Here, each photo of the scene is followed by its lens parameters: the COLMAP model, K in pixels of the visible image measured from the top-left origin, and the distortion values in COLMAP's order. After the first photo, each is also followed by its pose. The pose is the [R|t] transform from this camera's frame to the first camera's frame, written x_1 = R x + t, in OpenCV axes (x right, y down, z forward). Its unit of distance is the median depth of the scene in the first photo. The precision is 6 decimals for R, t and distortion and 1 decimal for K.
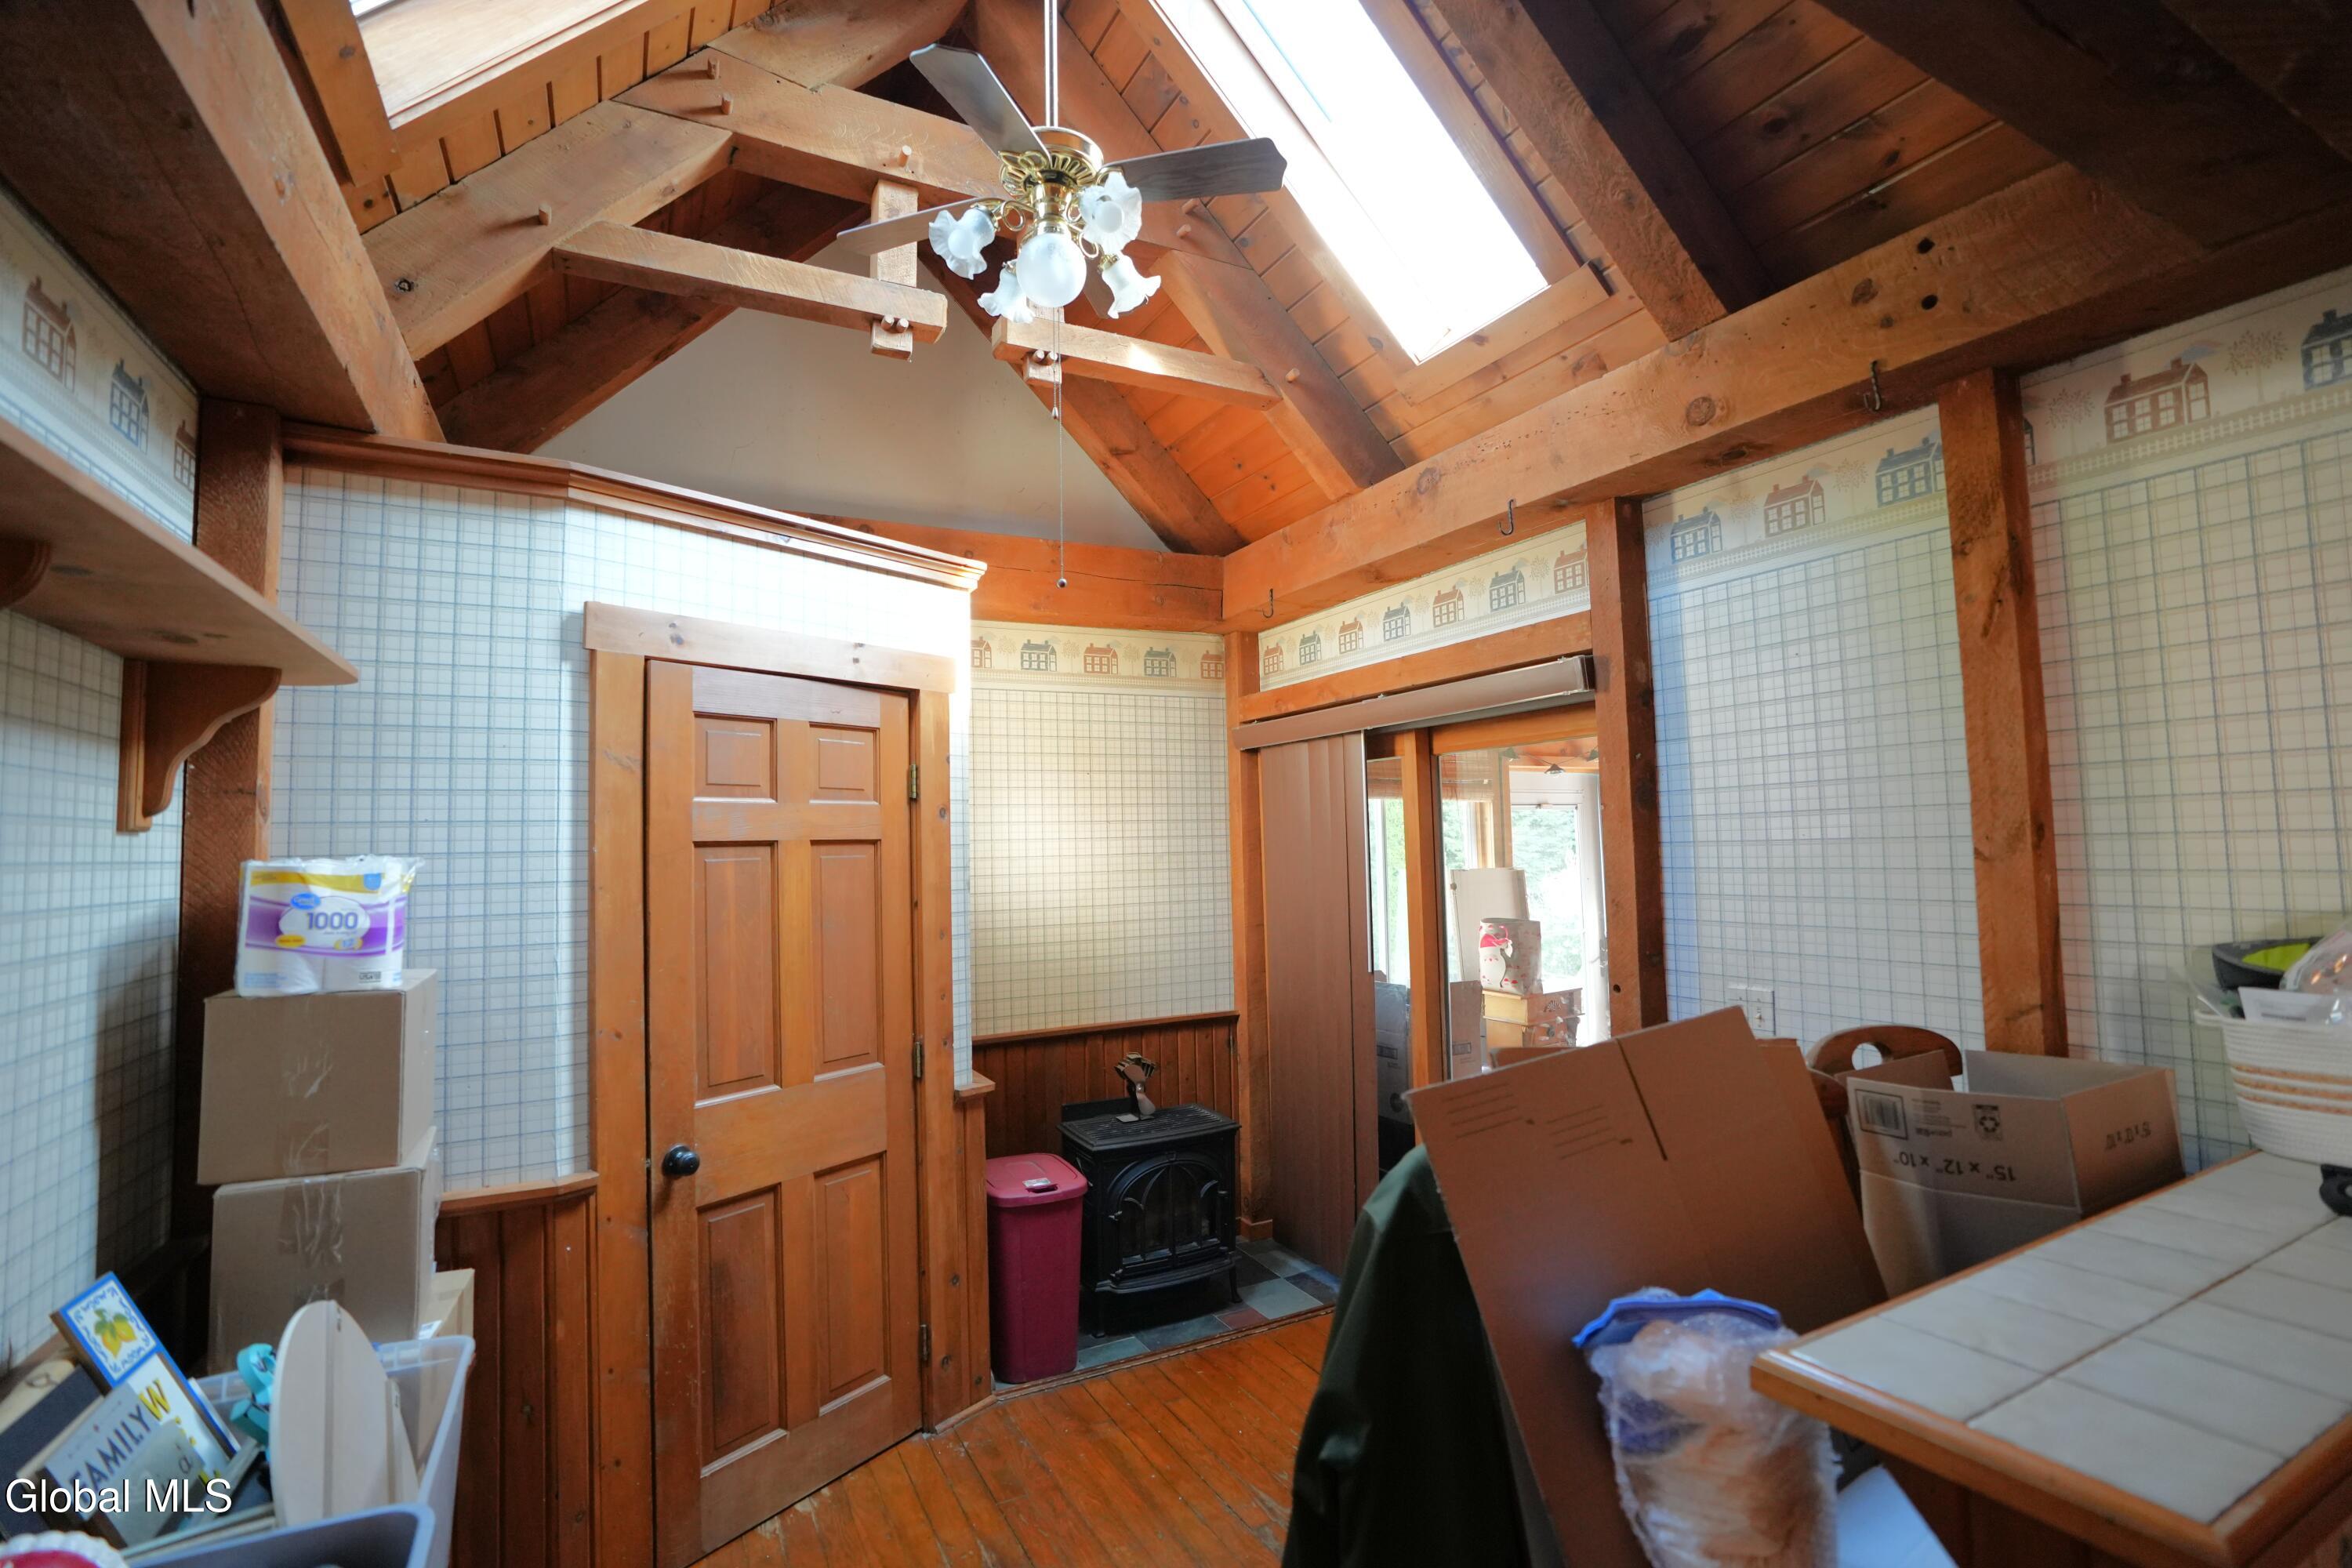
lens RADIAL K [[1070.2, 0, 1175.3], [0, 1070.2, 773.6], [0, 0, 1]] dist [-0.078332, 0.026831]
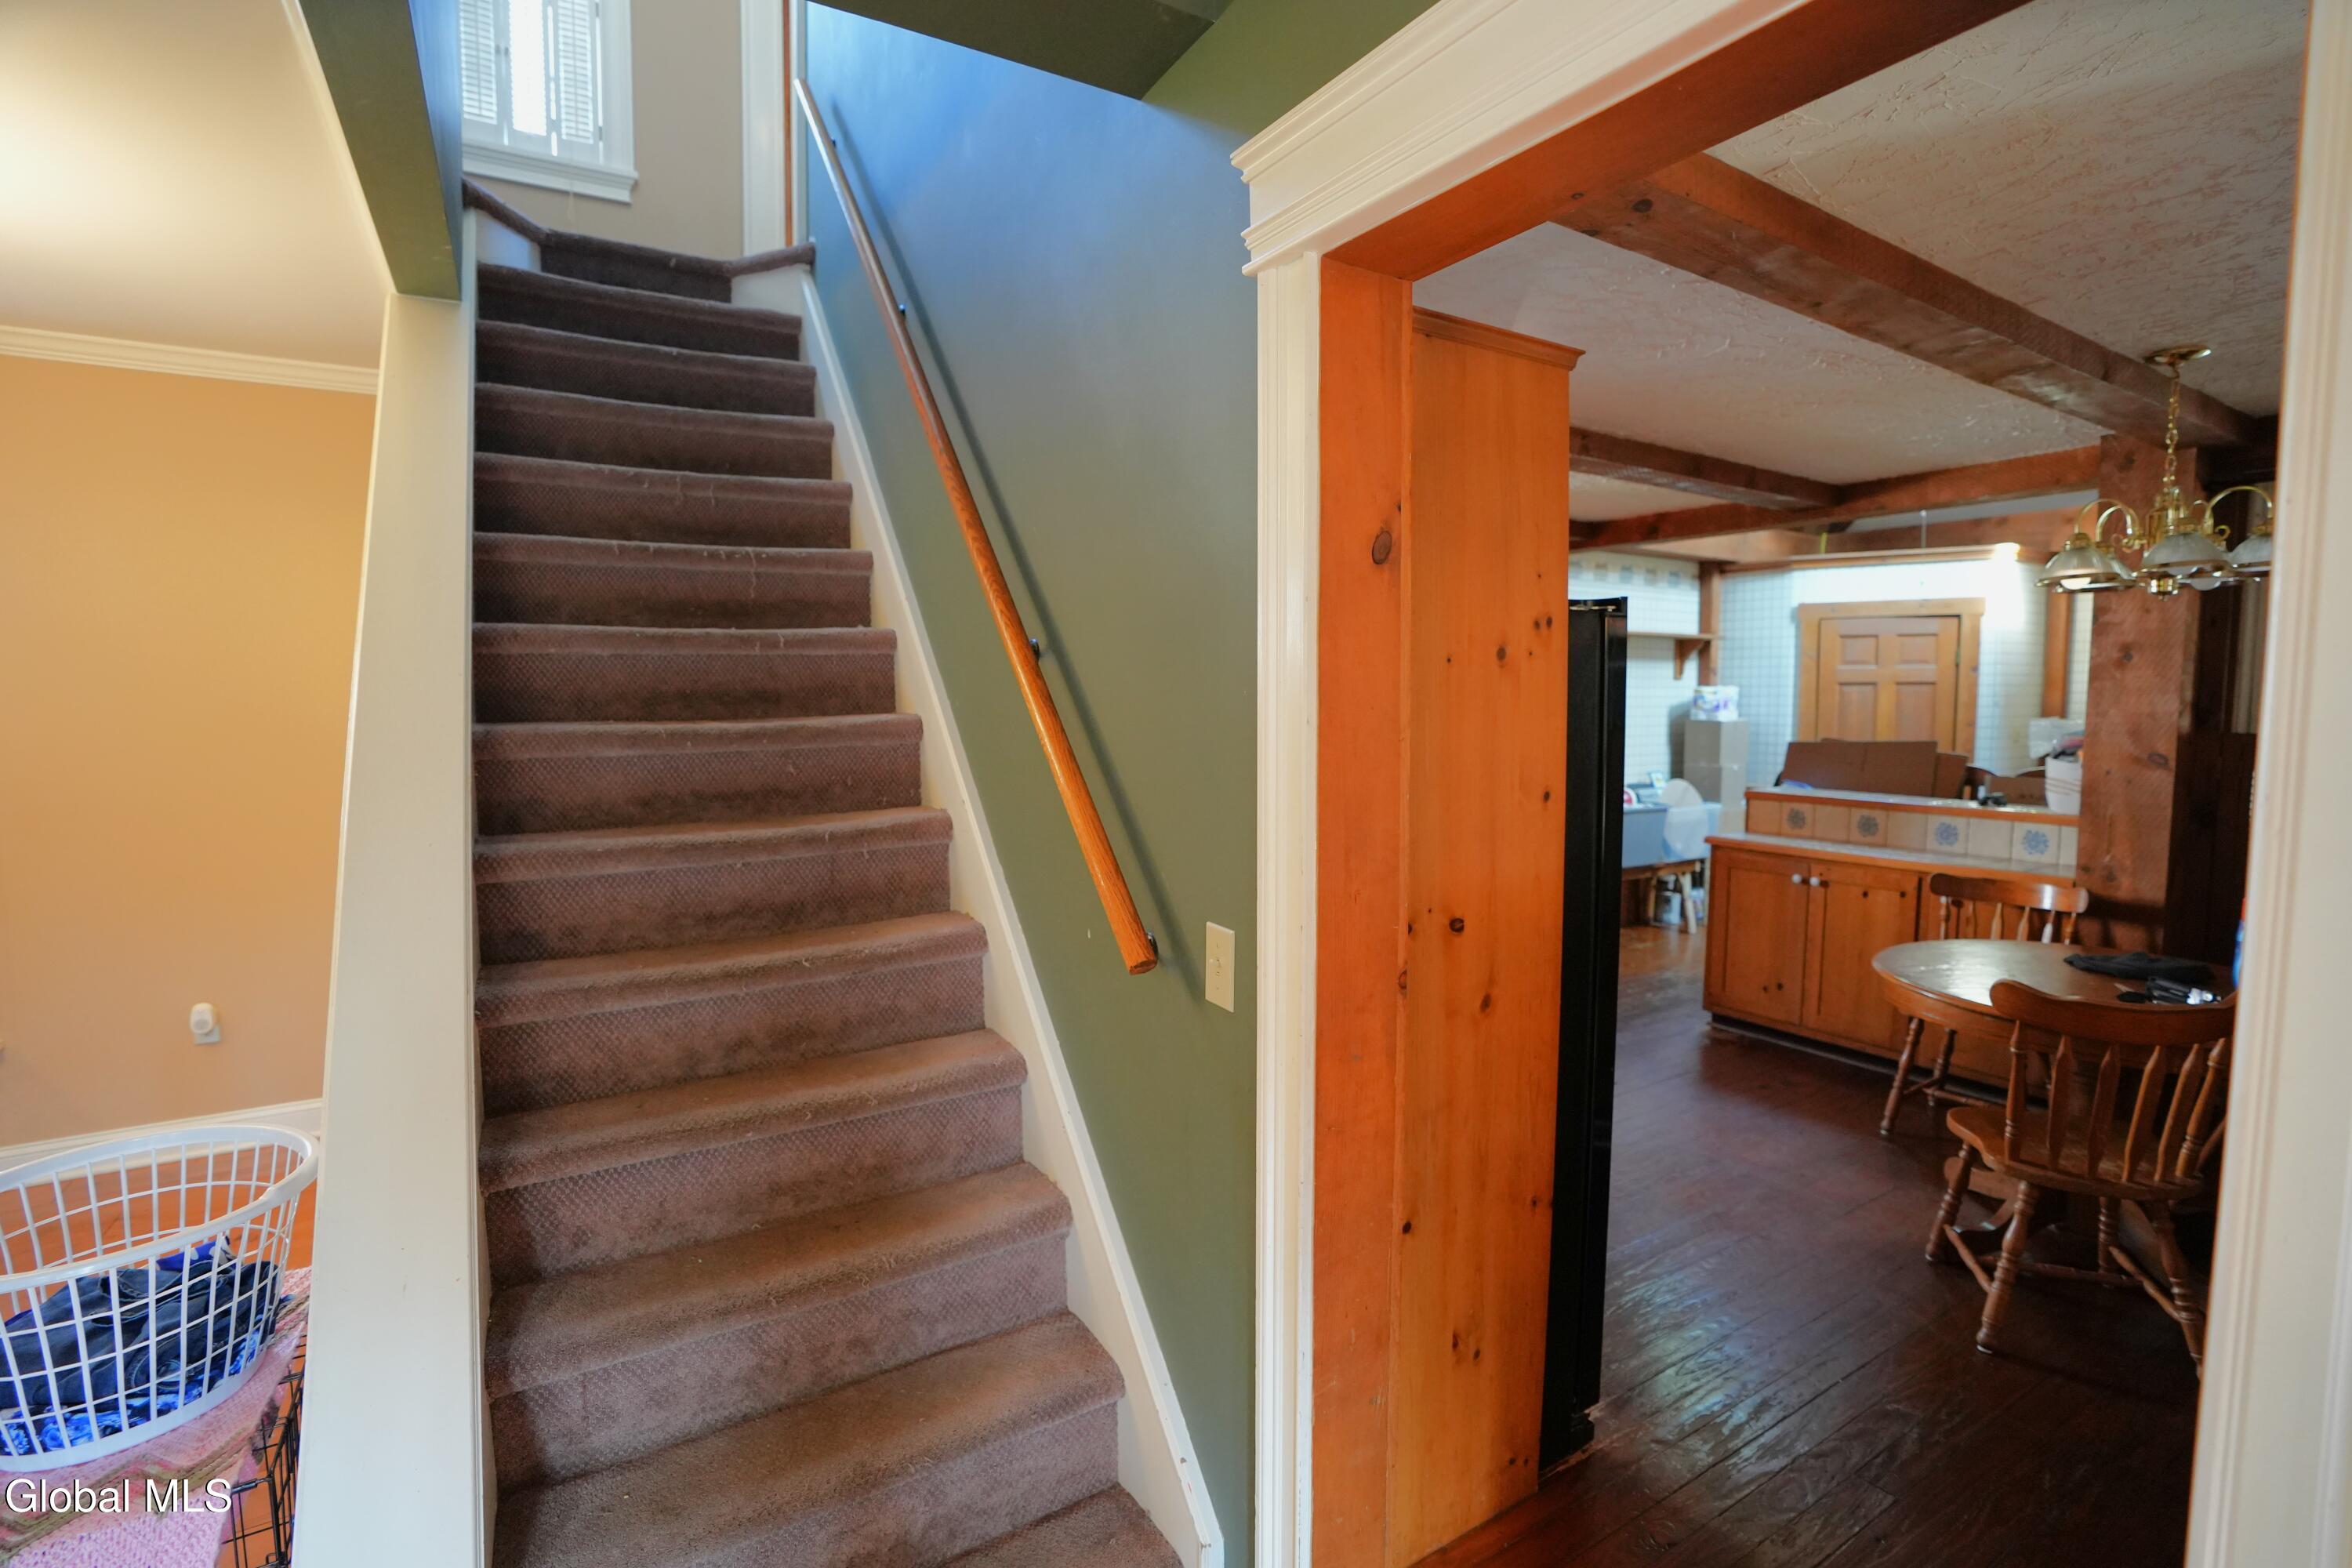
lens RADIAL K [[1070.2, 0, 1175.3], [0, 1070.2, 773.6], [0, 0, 1]] dist [-0.078332, 0.026831]
pose [[0.076438, 0.093442, -0.992686, 2.145285], [0.070692, 0.992586, 0.098876, -0.092170], [0.994565, -0.077733, 0.069265, -0.949361]]
